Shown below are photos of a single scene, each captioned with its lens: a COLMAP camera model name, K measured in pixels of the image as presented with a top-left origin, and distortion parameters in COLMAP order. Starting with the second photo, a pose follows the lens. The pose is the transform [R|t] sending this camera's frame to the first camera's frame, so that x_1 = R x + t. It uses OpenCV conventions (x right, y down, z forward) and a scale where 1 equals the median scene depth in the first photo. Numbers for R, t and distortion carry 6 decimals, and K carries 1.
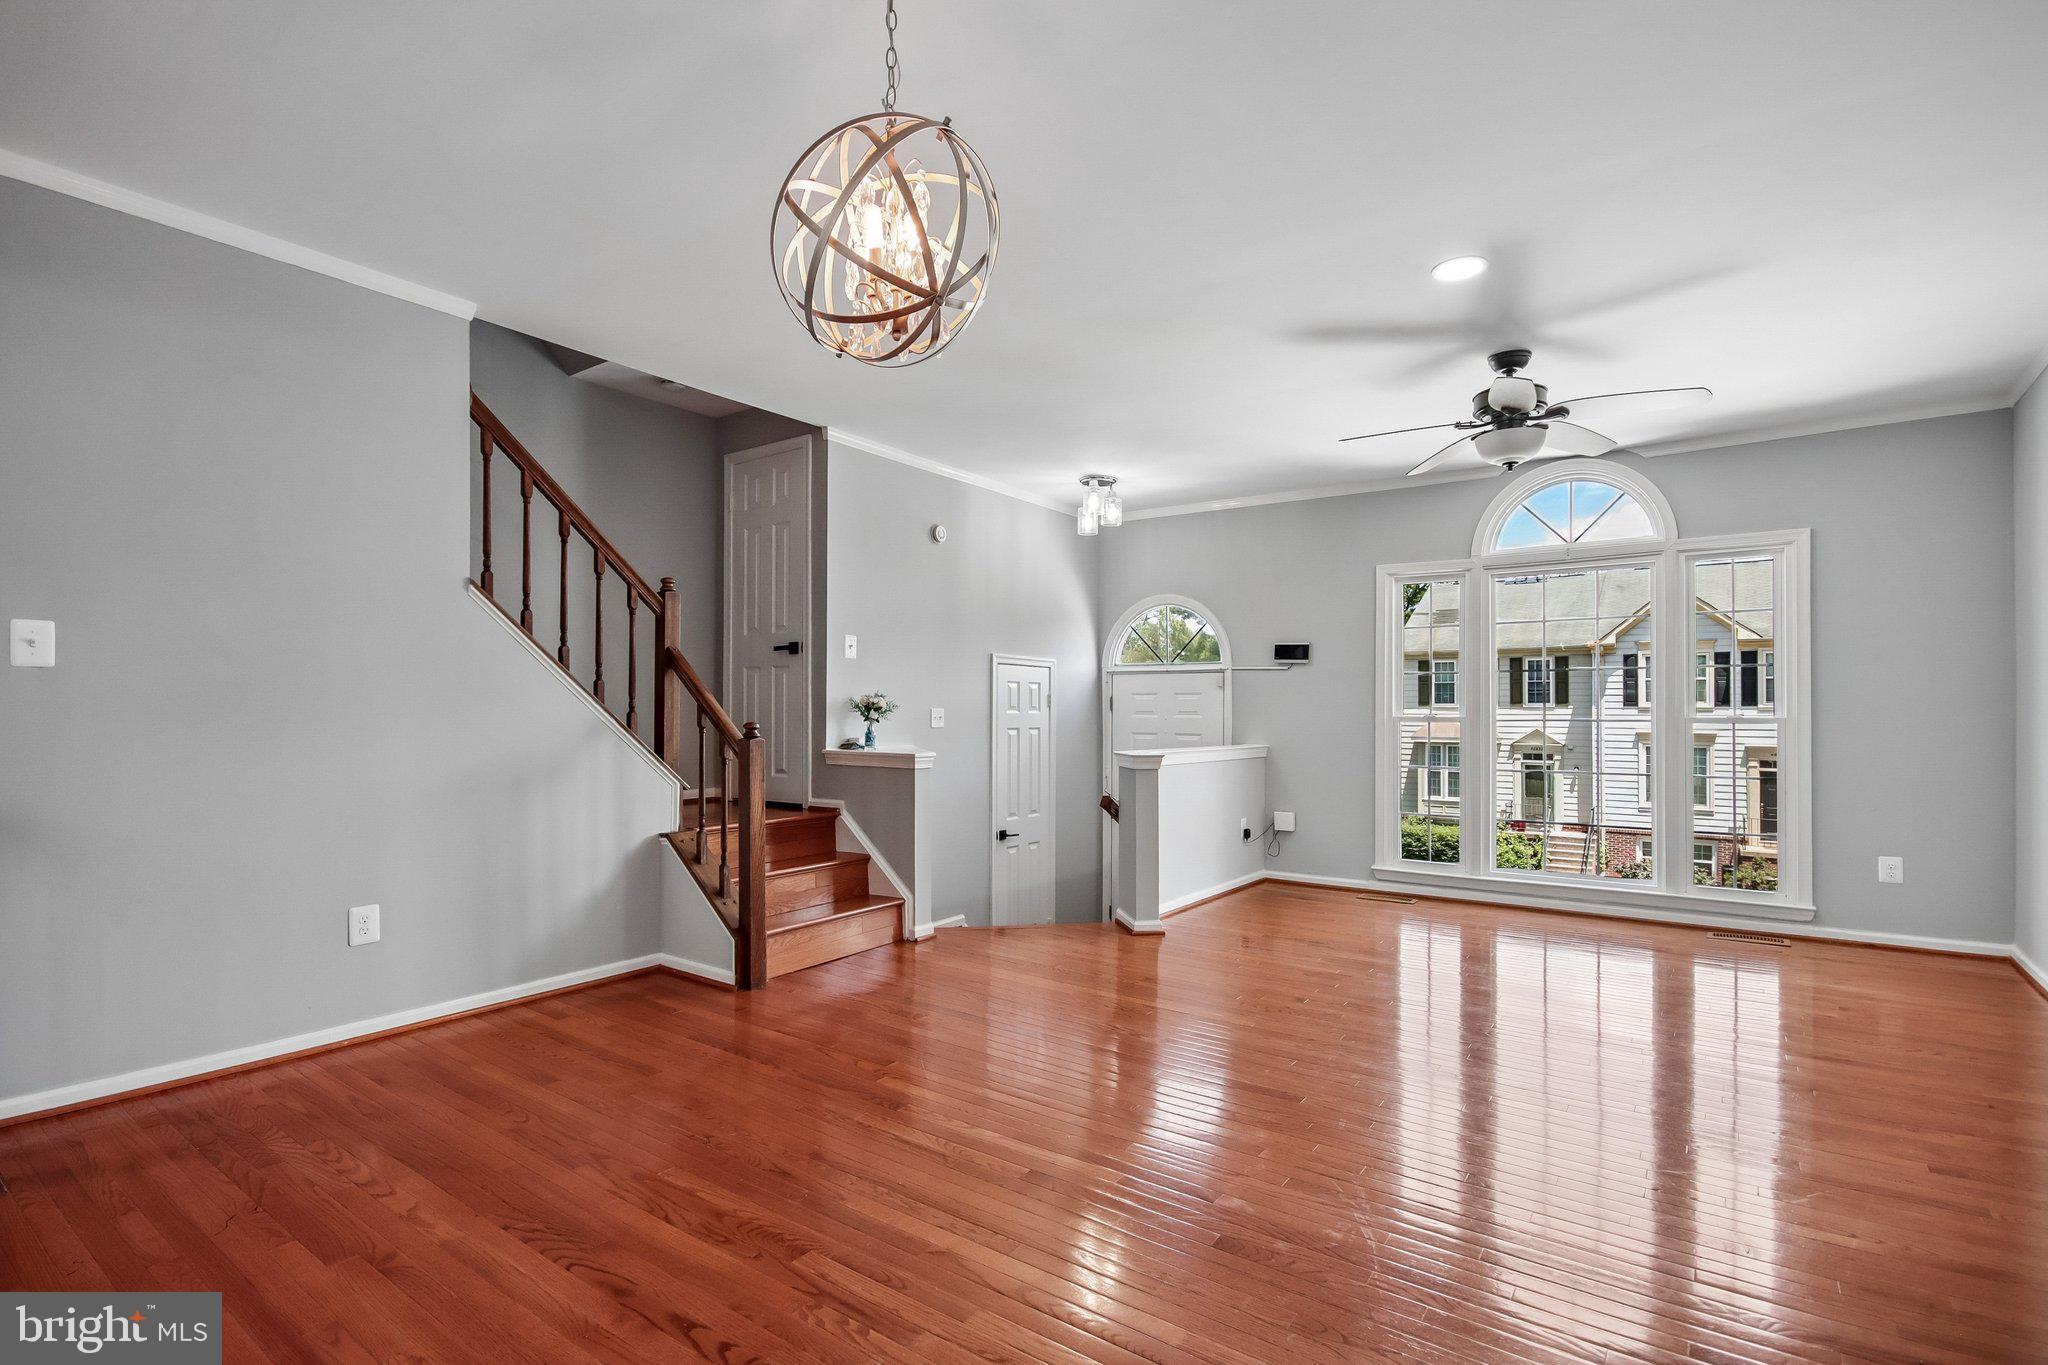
lens RADIAL K [[975.5, 0, 1029.1], [0, 975.5, 671.9], [0, 0, 1]] dist [0.000278, 0.000030]
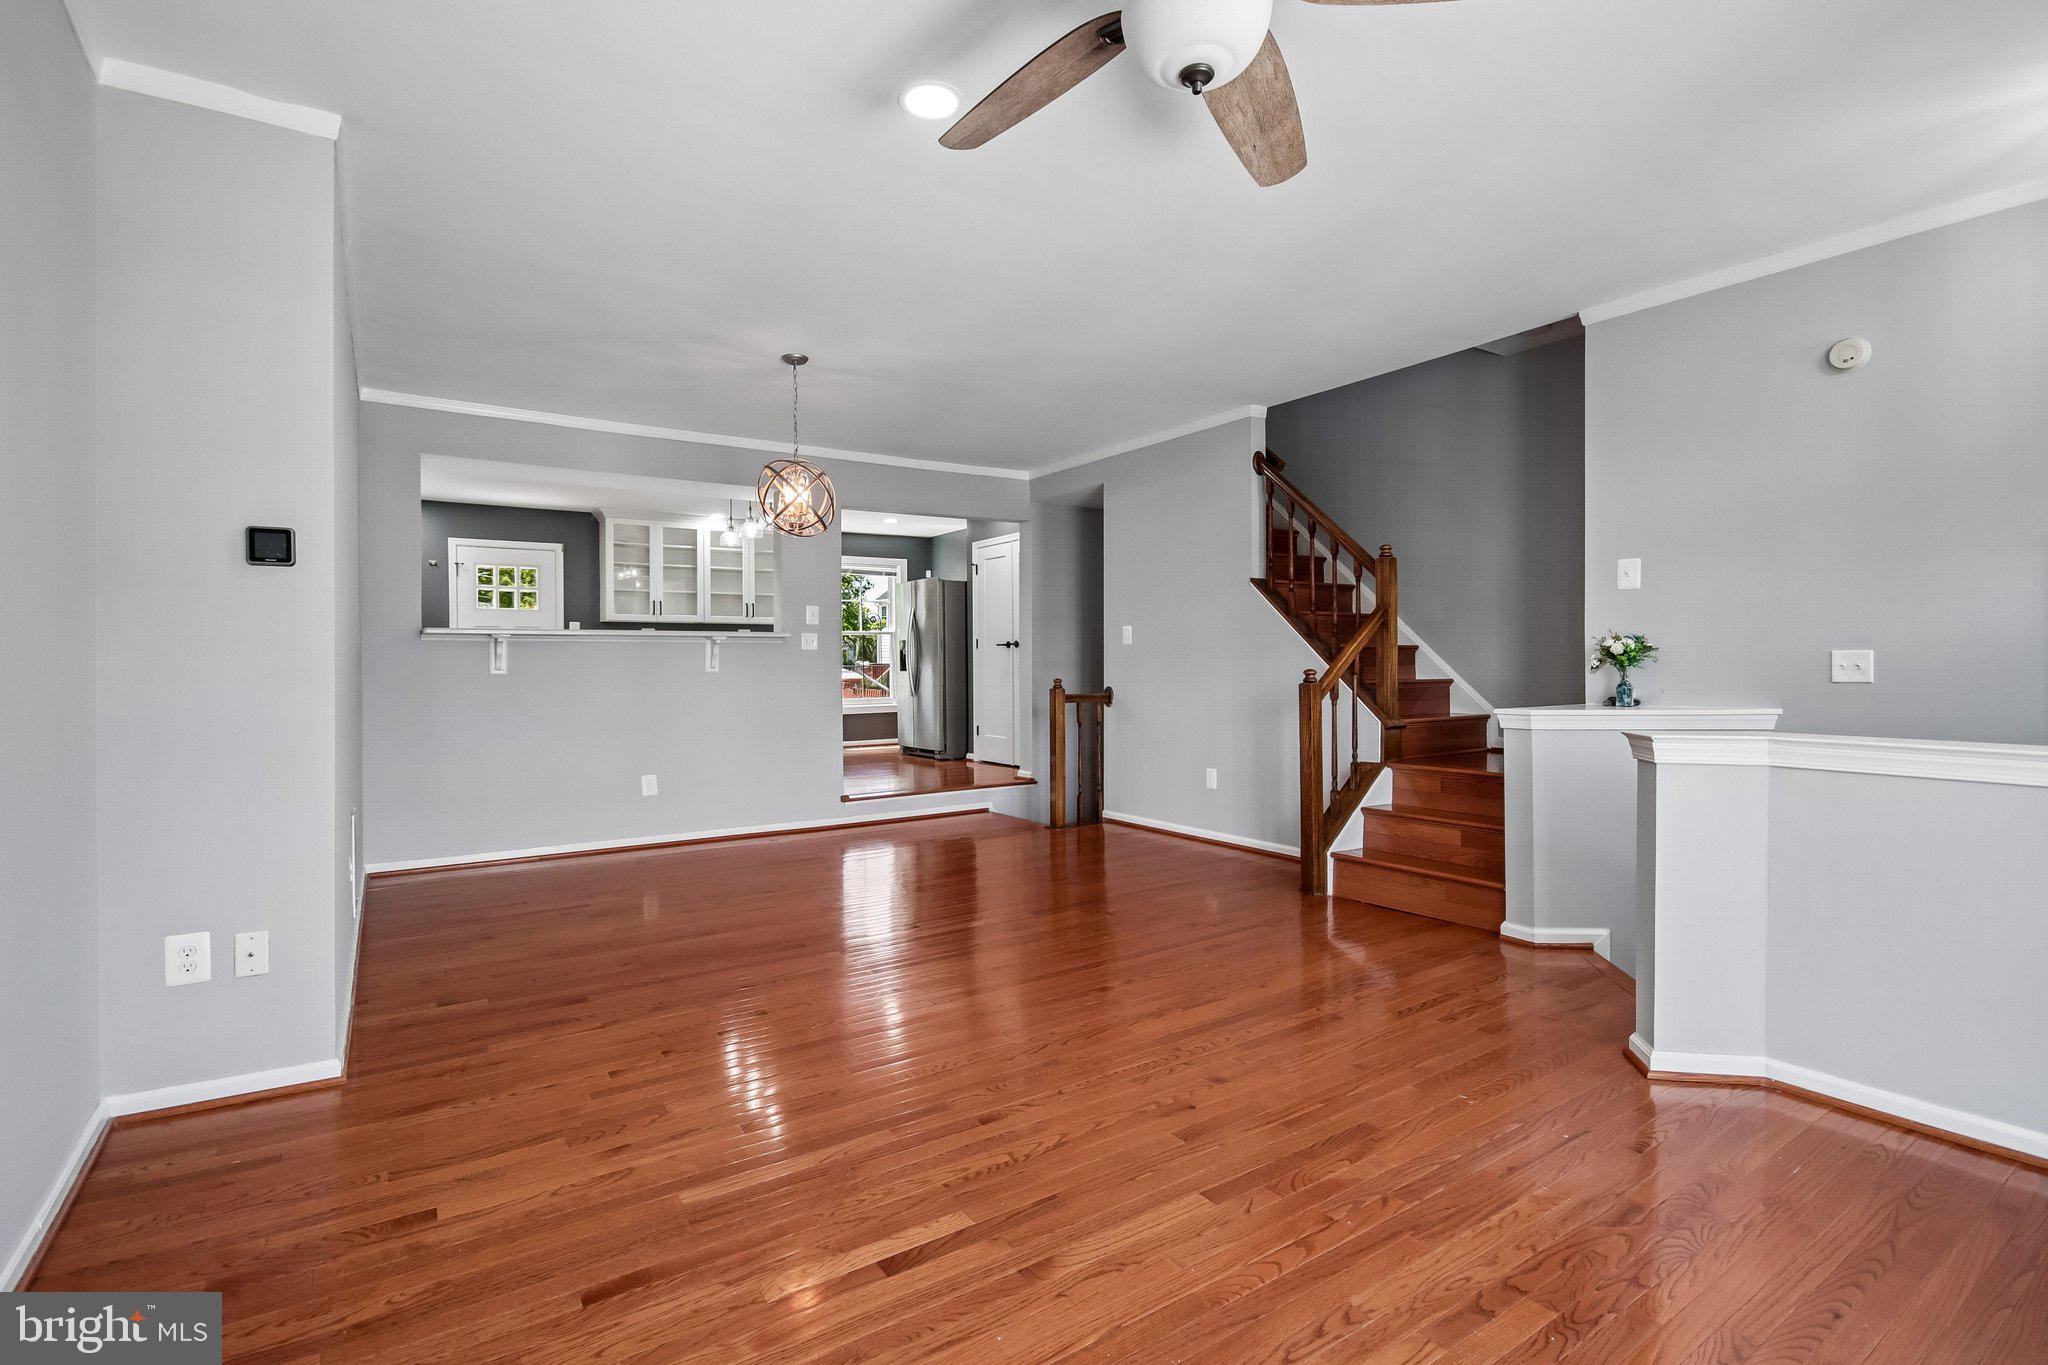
lens RADIAL K [[975.5, 0, 1029.1], [0, 975.5, 671.9], [0, 0, 1]] dist [0.000278, 0.000030]
pose [[-0.352081, 0.000976, -0.935969, 0.870654], [0.036058, 0.999271, -0.012522, 0.054616], [0.935275, -0.038158, -0.351859, 1.017828]]
